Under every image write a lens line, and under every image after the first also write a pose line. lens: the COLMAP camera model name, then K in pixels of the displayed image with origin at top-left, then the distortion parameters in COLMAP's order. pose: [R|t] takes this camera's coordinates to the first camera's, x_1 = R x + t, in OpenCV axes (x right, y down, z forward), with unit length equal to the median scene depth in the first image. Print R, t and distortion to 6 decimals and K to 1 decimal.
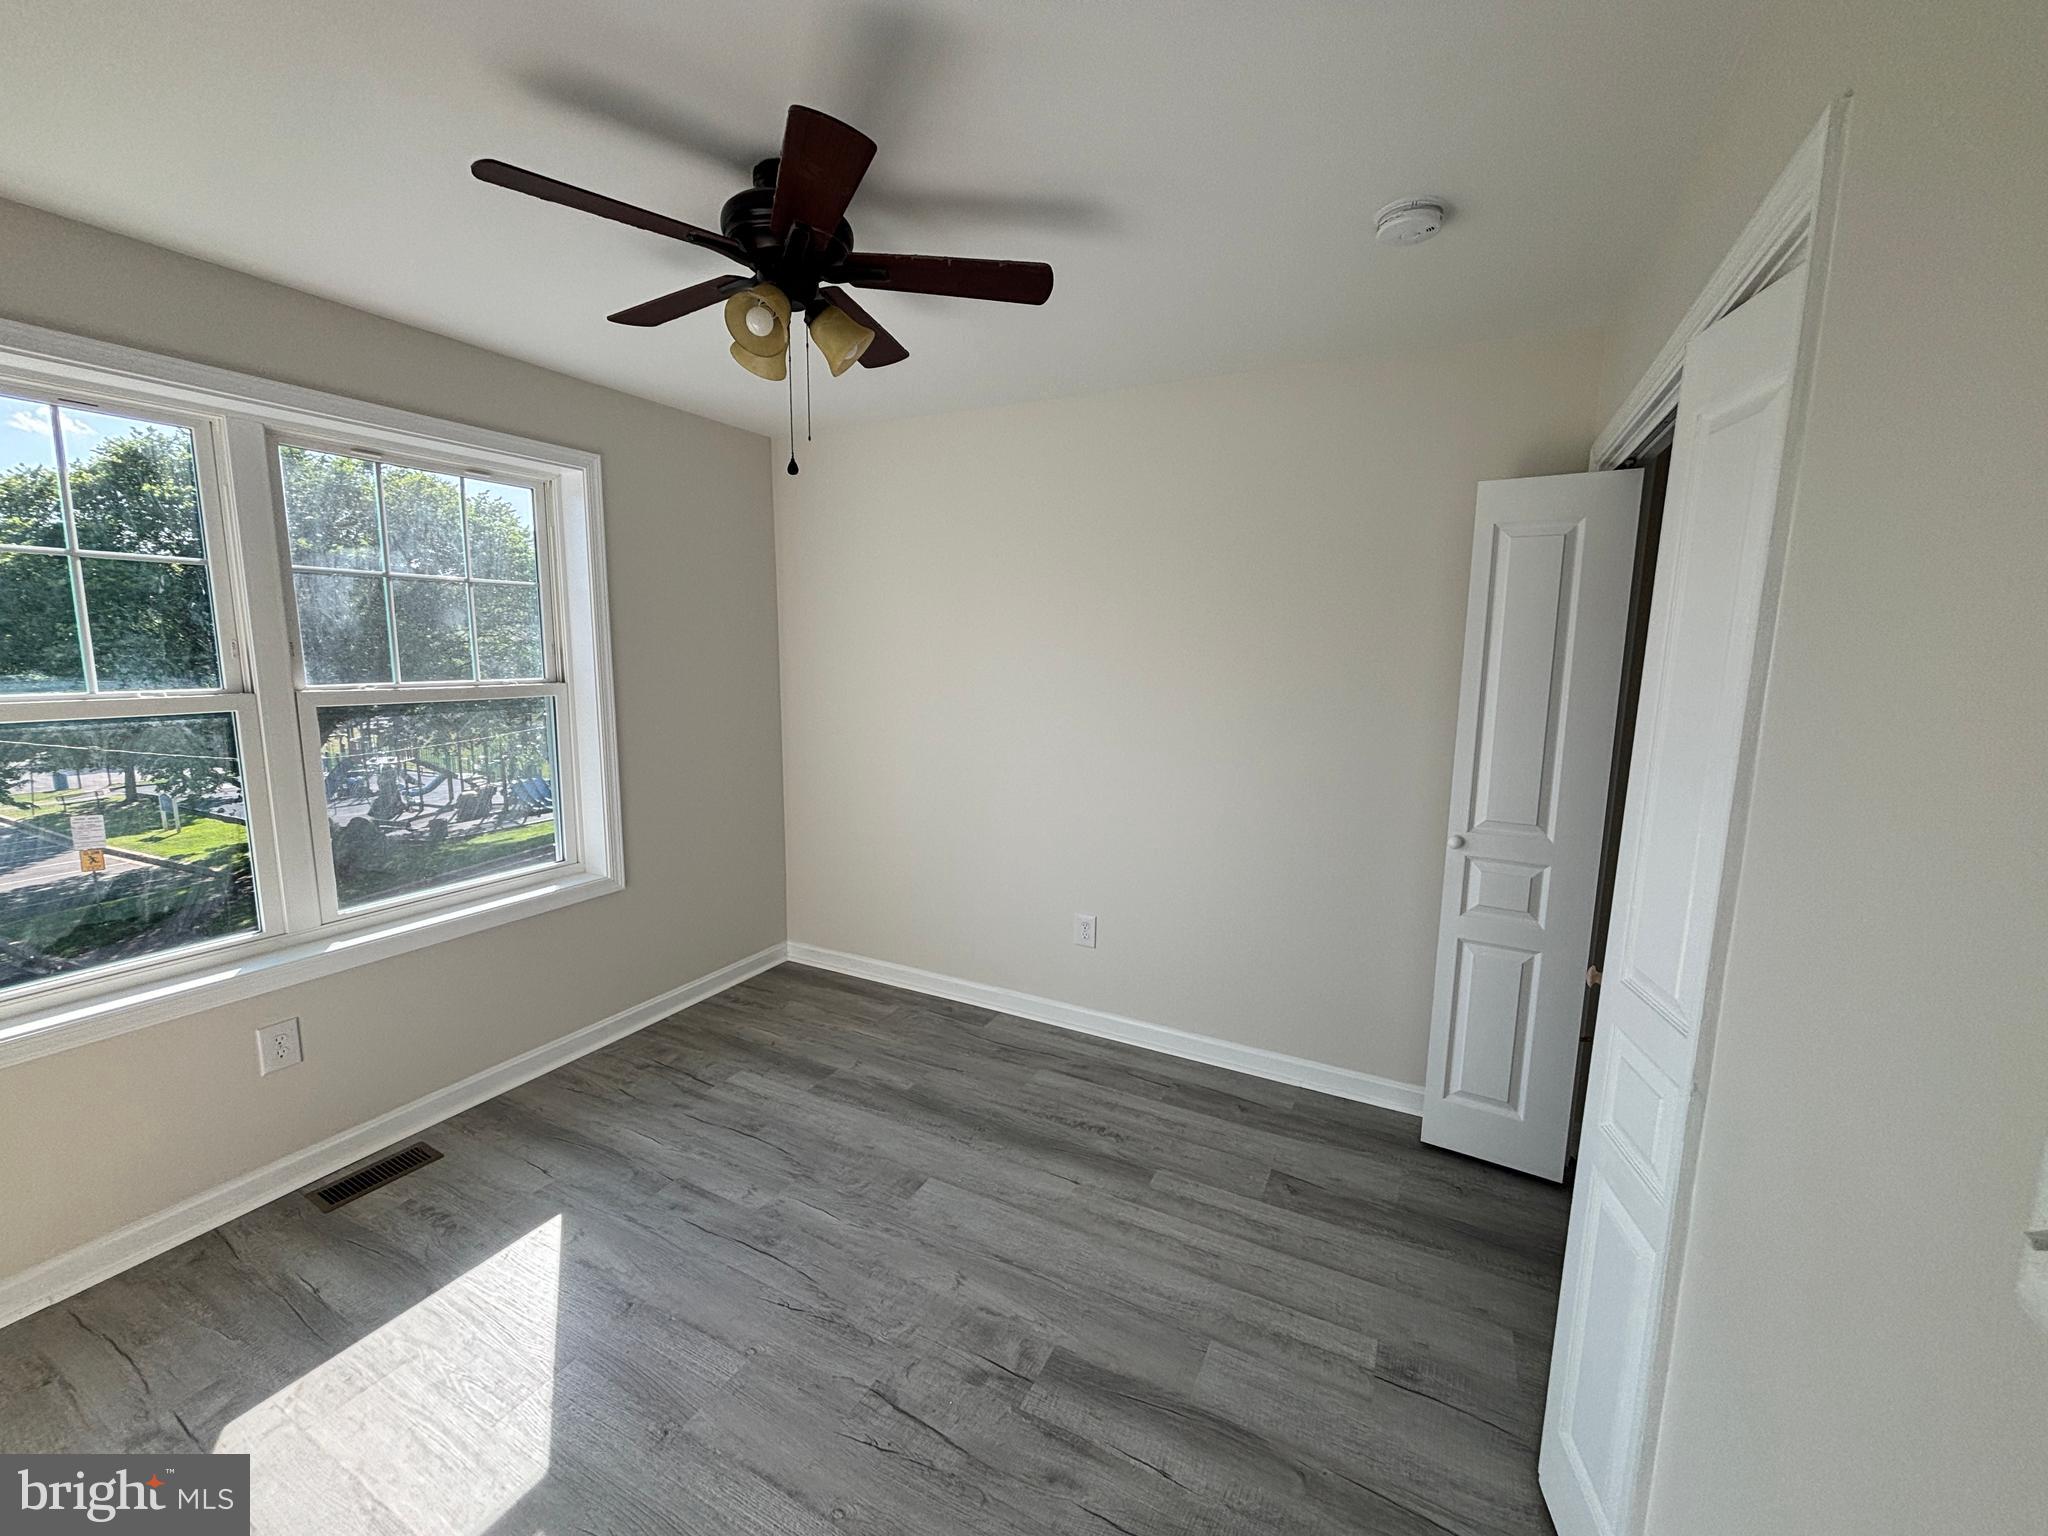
lens RADIAL K [[828.9, 0, 1024.0], [0, 828.9, 768.0], [0, 0, 1]] dist [0.001236, 0.000001]
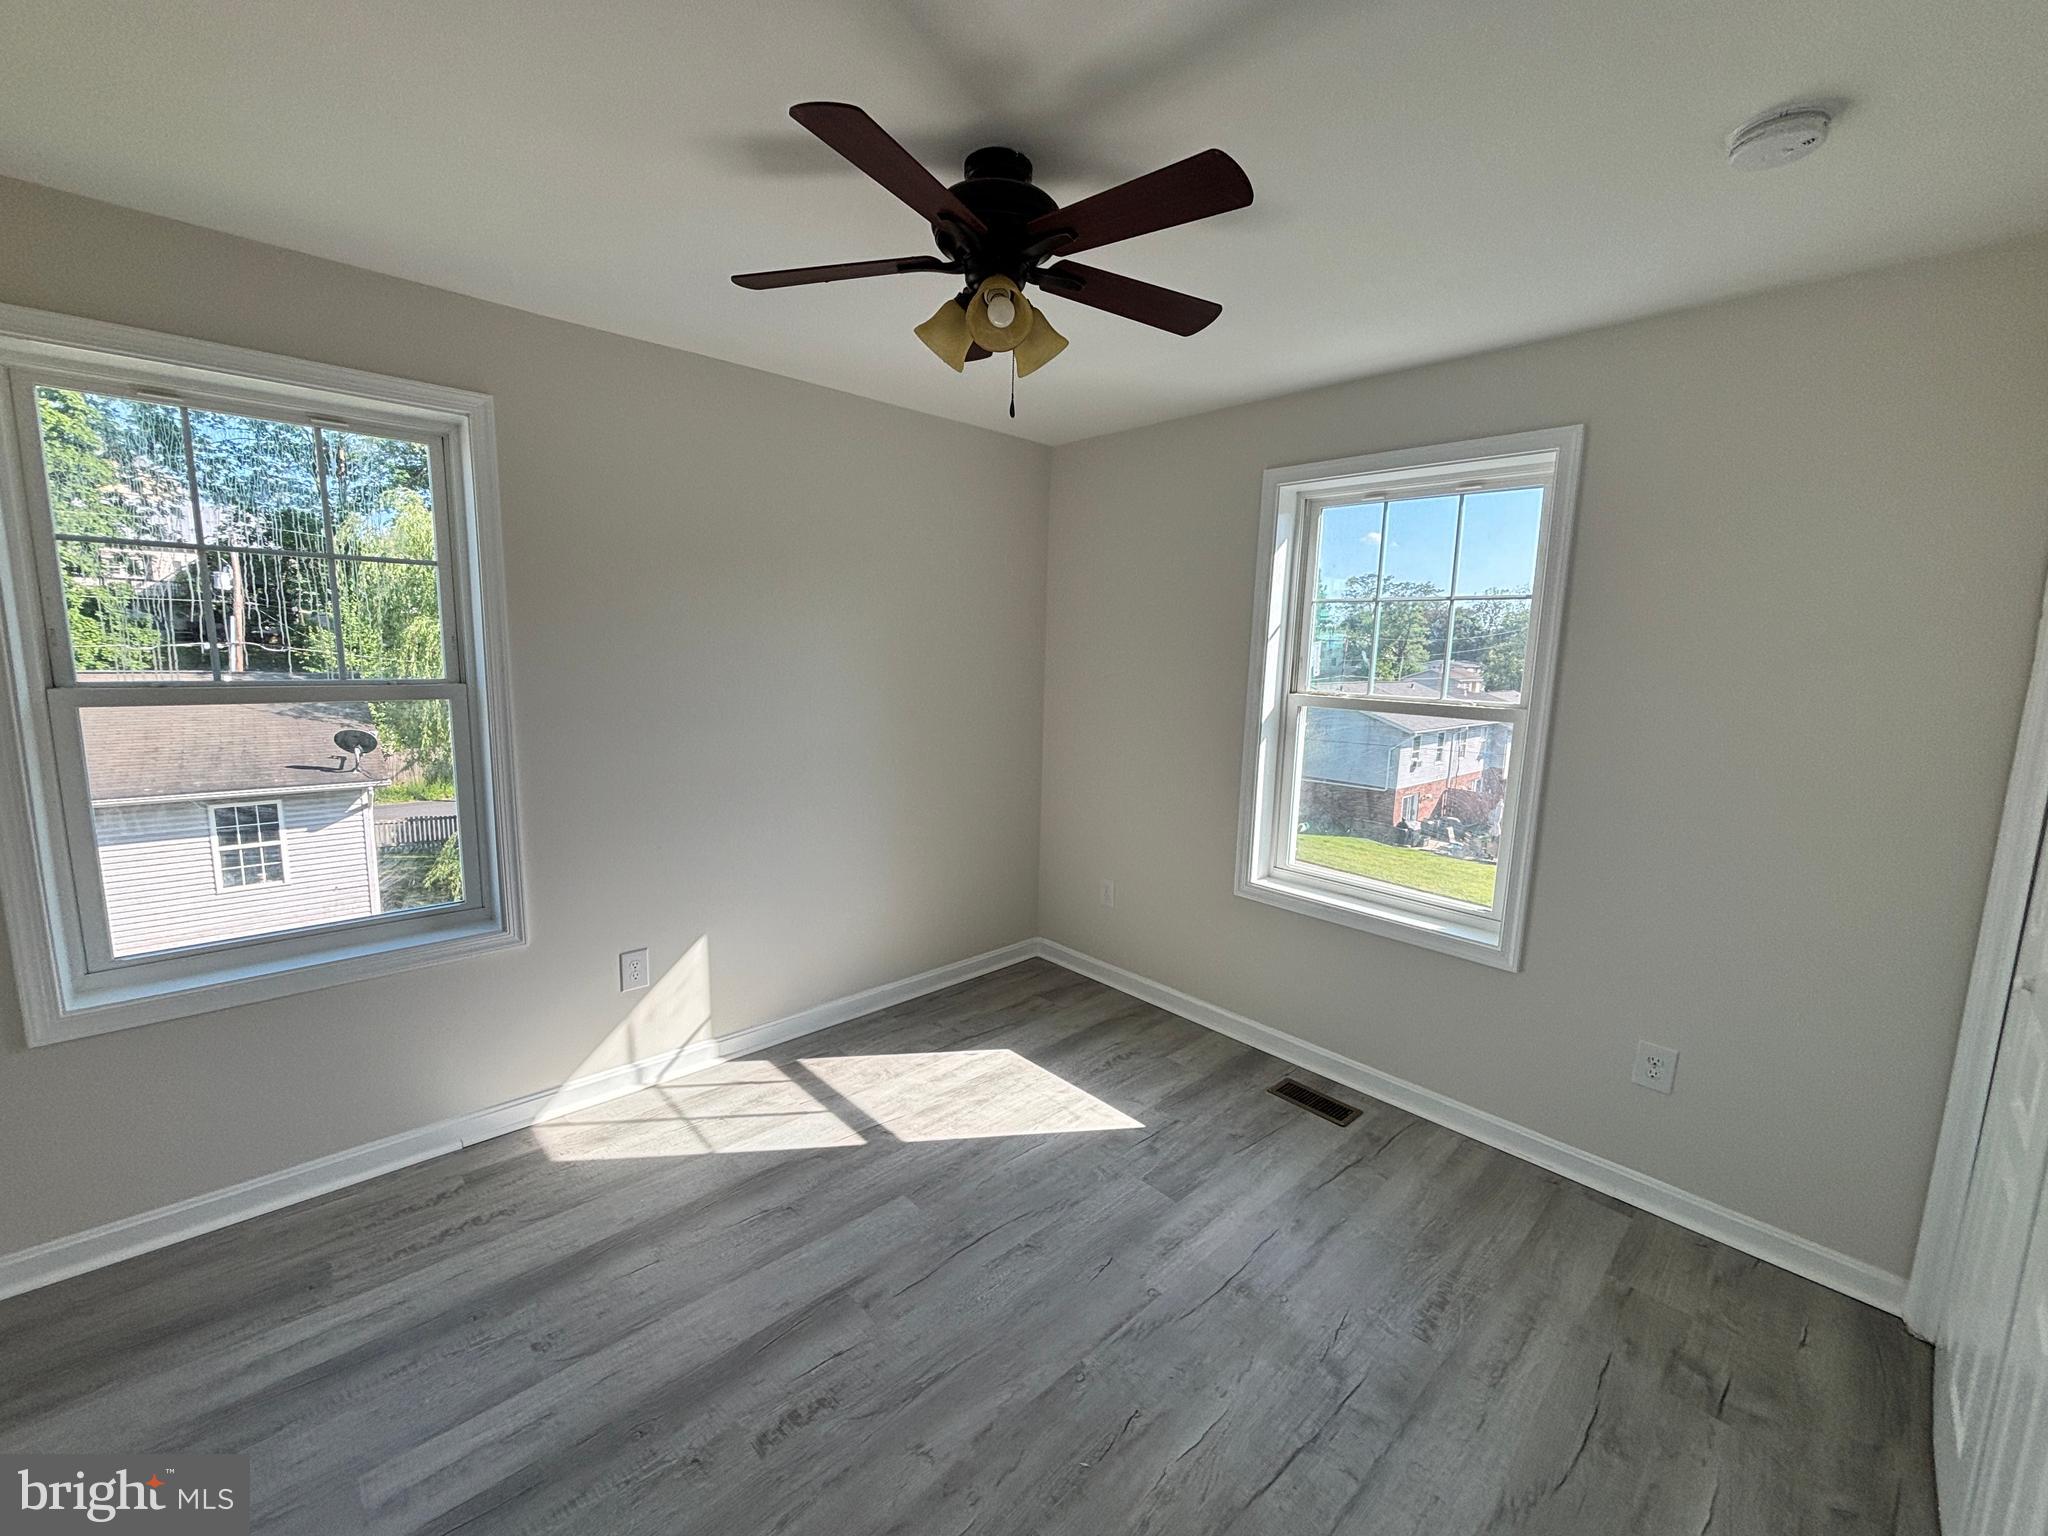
lens RADIAL K [[828.9, 0, 1024.0], [0, 828.9, 768.0], [0, 0, 1]] dist [0.001236, 0.000001]
pose [[-0.340495, 0.120085, -0.932546, 0.444645], [-0.168482, 0.967965, 0.186163, -0.126988], [0.925028, 0.220505, -0.309355, 0.866480]]
